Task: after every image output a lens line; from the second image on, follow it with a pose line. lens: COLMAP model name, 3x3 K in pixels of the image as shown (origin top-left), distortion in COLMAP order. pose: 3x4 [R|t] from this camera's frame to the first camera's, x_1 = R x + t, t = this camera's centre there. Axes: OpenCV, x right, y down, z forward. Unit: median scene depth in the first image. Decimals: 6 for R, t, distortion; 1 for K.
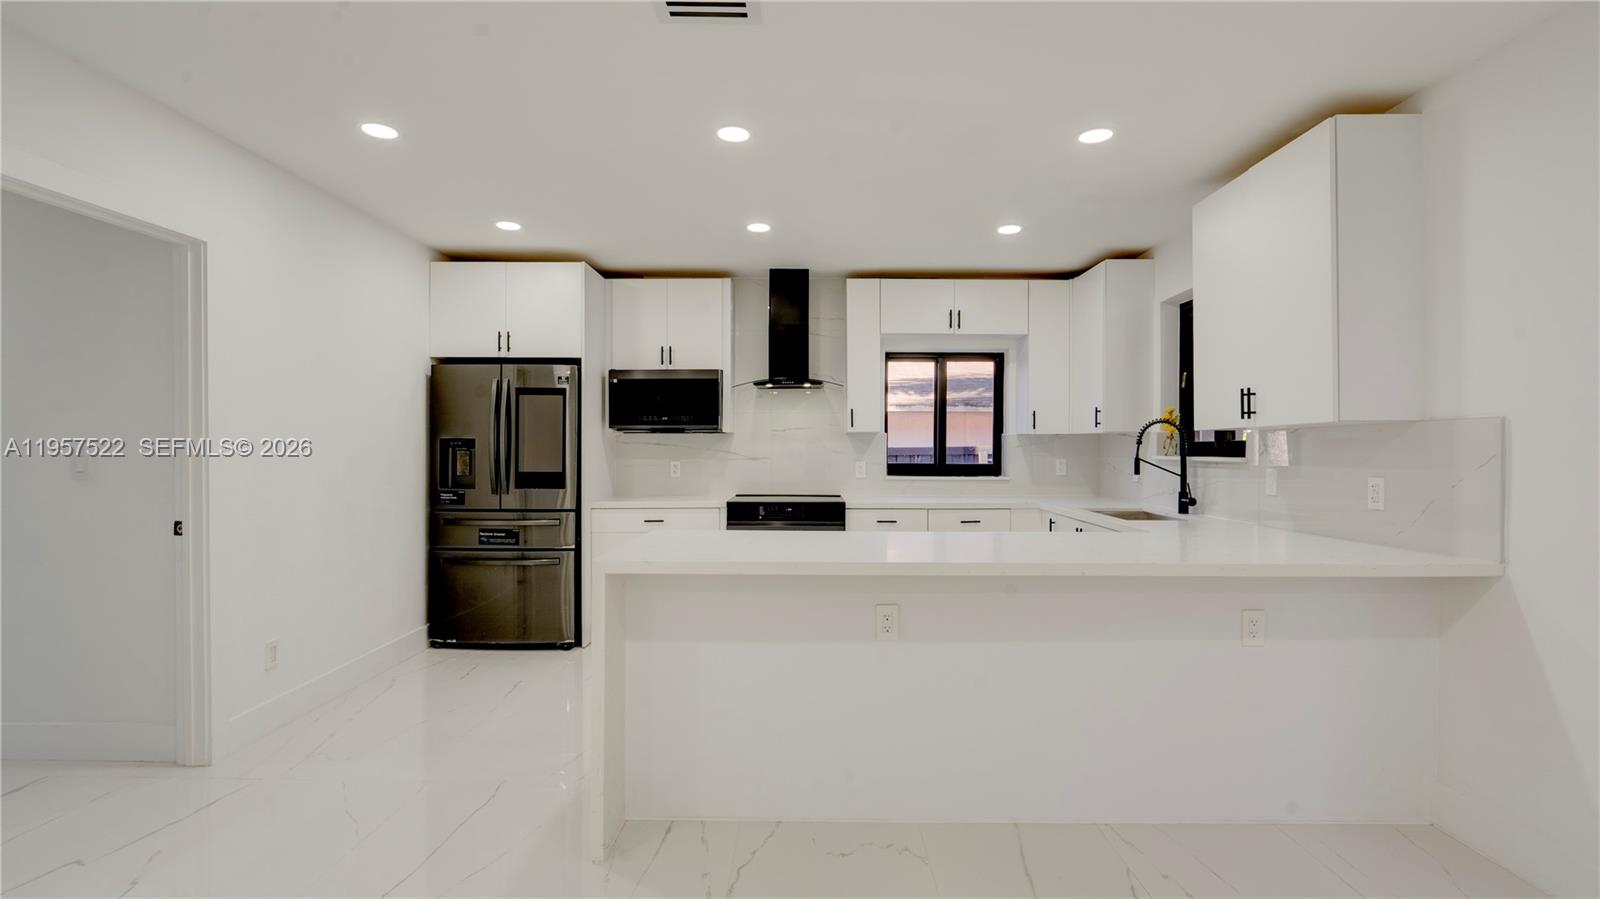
lens RADIAL K [[732.9, 0, 806.6], [0, 732.9, 451.8], [0, 0, 1]] dist [-0.001434, 0.000286]
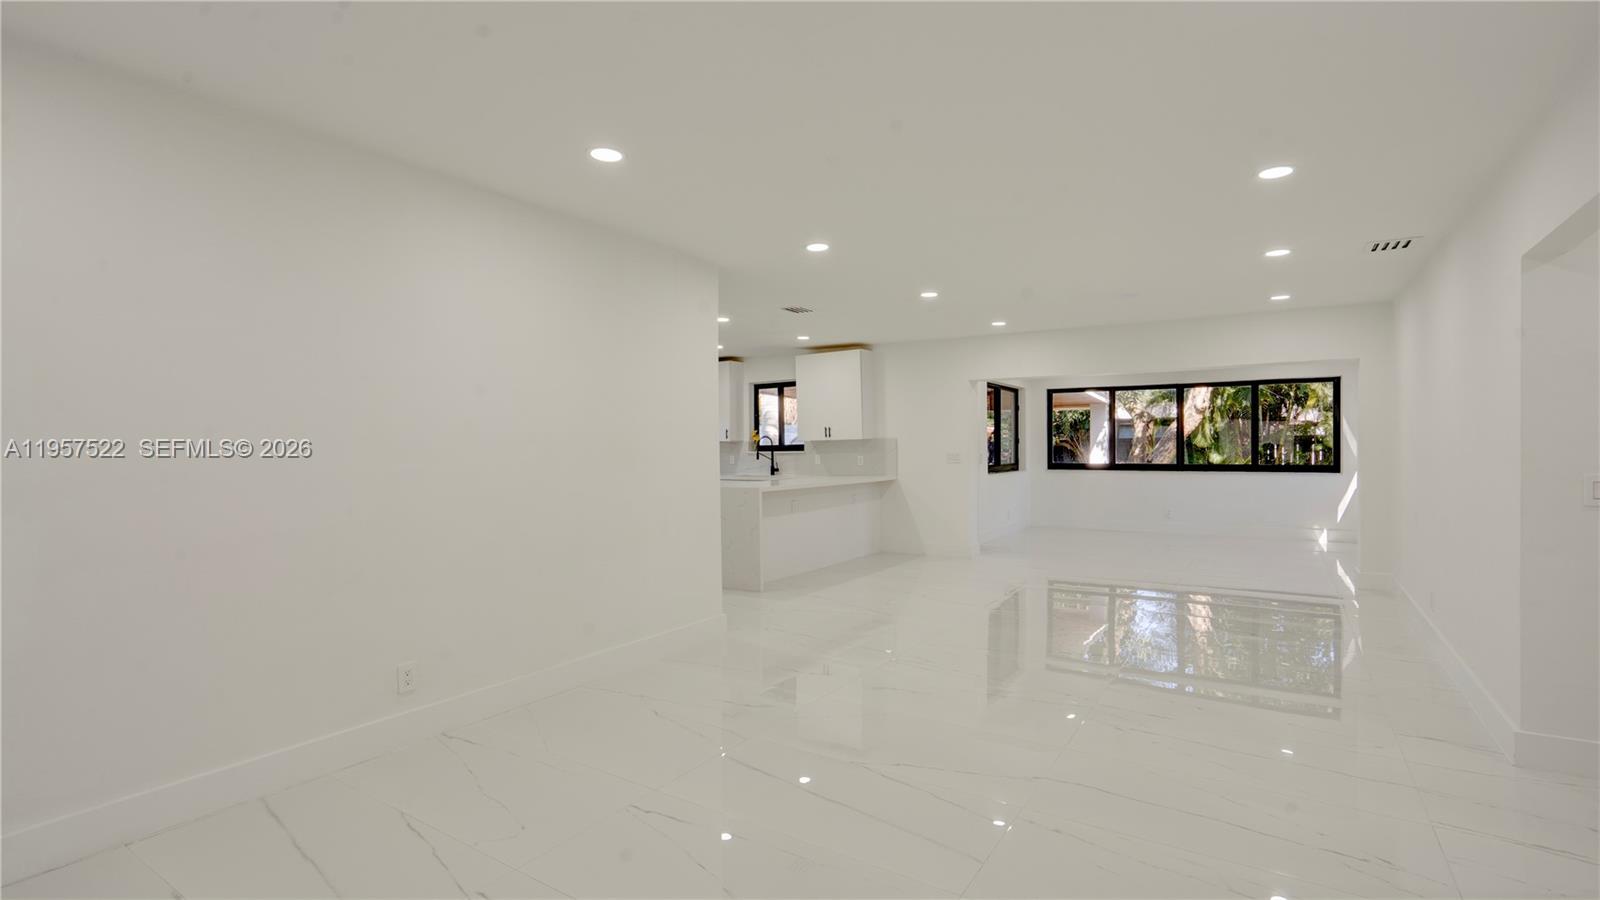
lens RADIAL K [[743.2, 0, 804.4], [0, 743.2, 452.7], [0, 0, 1]] dist [-0.004399, -0.000387]
pose [[0.534004, -0.013003, 0.845382, -1.215790], [0.016263, 0.999855, 0.005106, 0.000285], [-0.845326, 0.011022, 0.534138, -0.320565]]
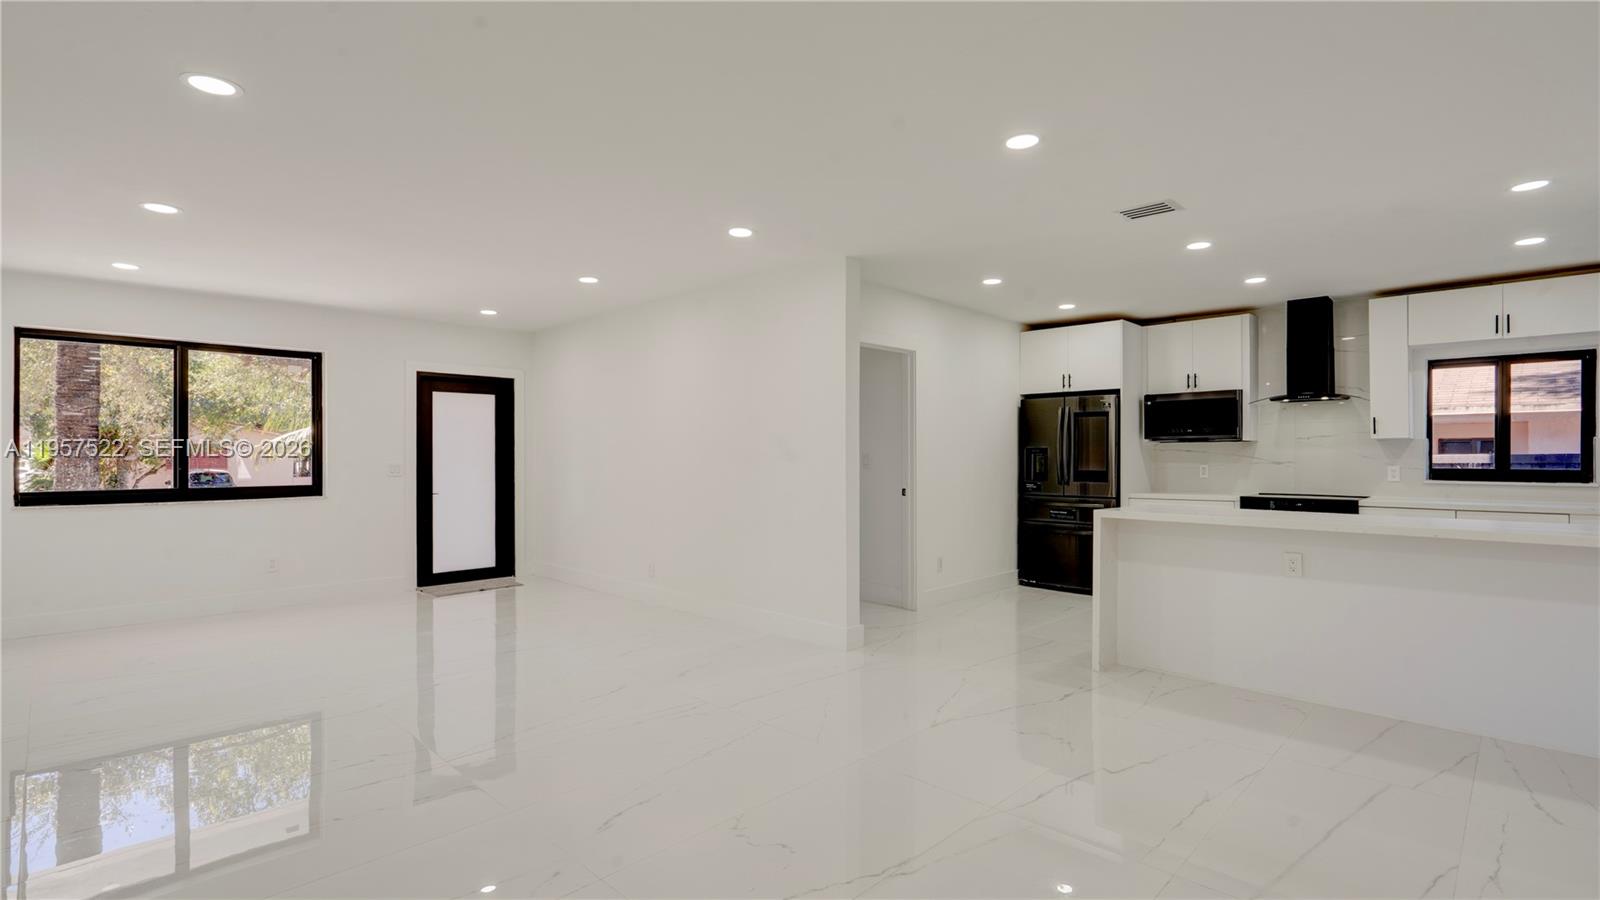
lens RADIAL K [[744.7, 0, 802.8], [0, 744.7, 461.2], [0, 0, 1]] dist [-0.002796, -0.000322]
pose [[0.719172, 0.001530, -0.694831, 0.225461], [-0.003821, 0.999991, -0.001753, 0.012674], [0.694822, 0.003916, 0.719171, -0.405915]]
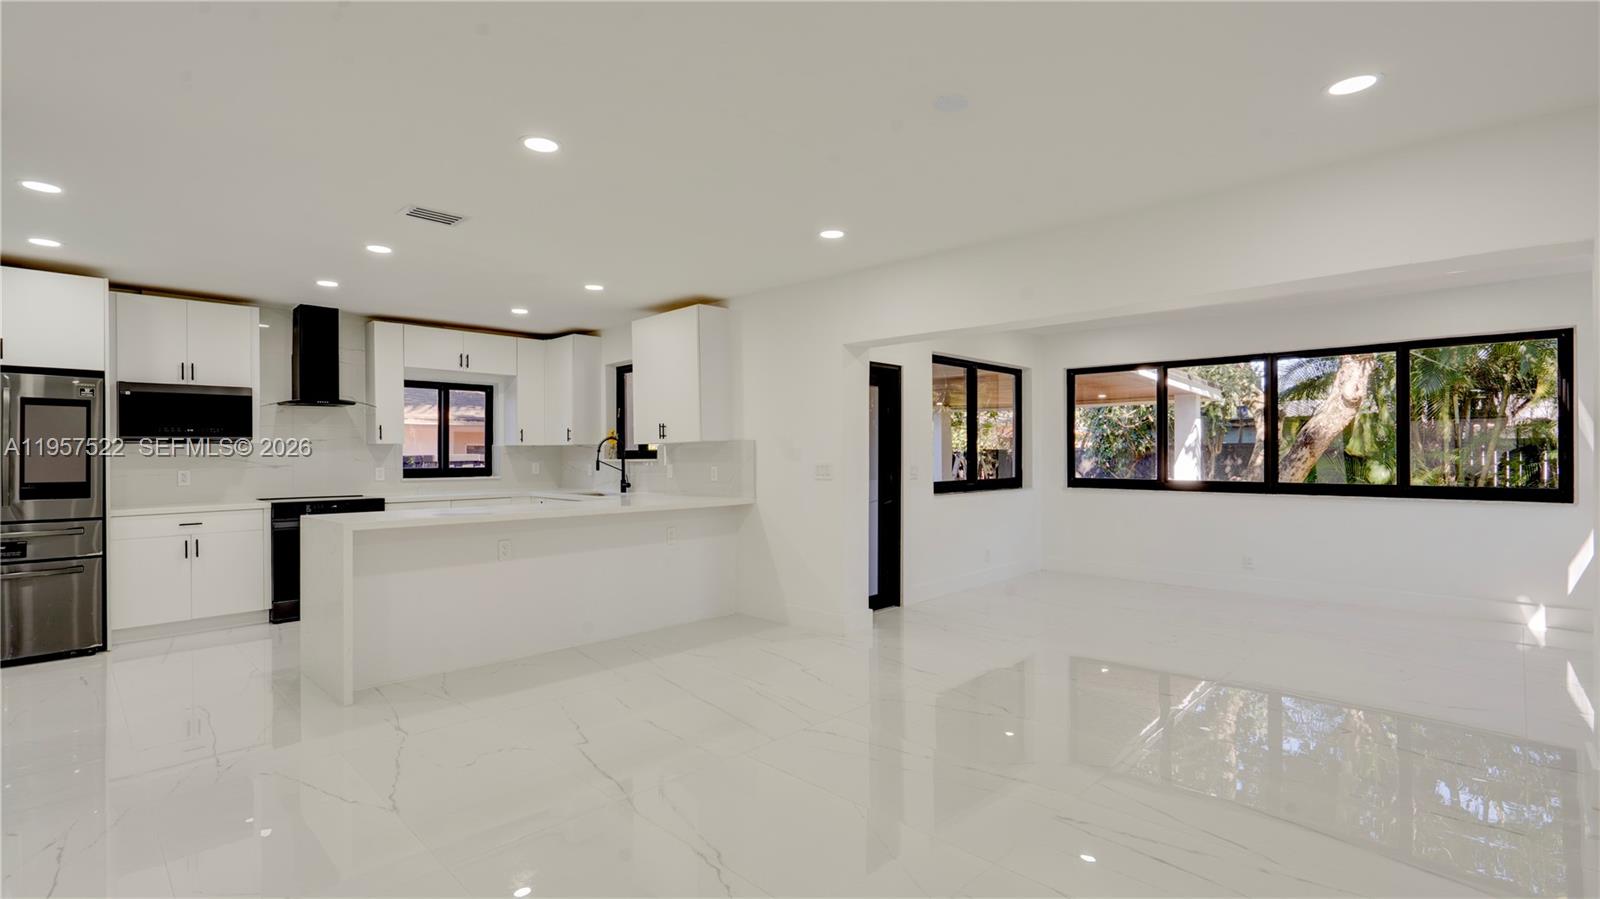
lens RADIAL K [[732.9, 0, 806.6], [0, 732.9, 451.8], [0, 0, 1]] dist [-0.001434, 0.000286]
pose [[0.694850, -0.003802, 0.719145, -0.342611], [0.012672, 0.999896, -0.006958, 0.005471], [-0.719043, 0.013947, 0.694825, -0.408182]]
